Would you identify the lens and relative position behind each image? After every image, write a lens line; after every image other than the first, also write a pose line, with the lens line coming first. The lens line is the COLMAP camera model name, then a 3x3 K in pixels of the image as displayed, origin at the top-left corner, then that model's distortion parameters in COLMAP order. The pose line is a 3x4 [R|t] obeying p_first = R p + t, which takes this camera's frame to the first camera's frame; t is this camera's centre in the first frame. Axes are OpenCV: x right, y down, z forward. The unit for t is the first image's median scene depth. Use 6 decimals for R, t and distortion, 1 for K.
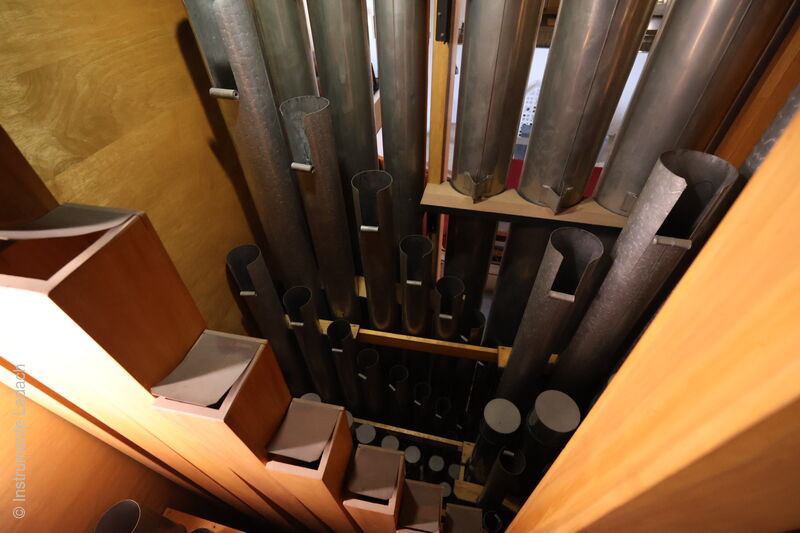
lens RADIAL K [[365.6, 0, 401.8], [0, 365.6, 265.9], [0, 0, 1]] dist [-0.005437, 0.000397]
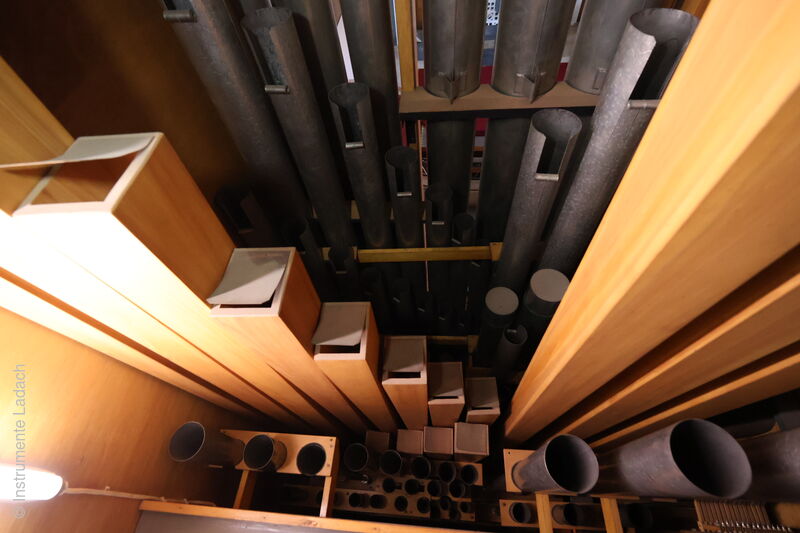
lens RADIAL K [[365.6, 0, 400.2], [0, 365.6, 266.1], [0, 0, 1]] dist [-0.005437, 0.000397]
pose [[0.984758, -0.169016, 0.041053, -0.078723], [0.159088, 0.970680, 0.180198, 0.077236], [-0.070306, -0.170920, 0.982773, -0.075034]]
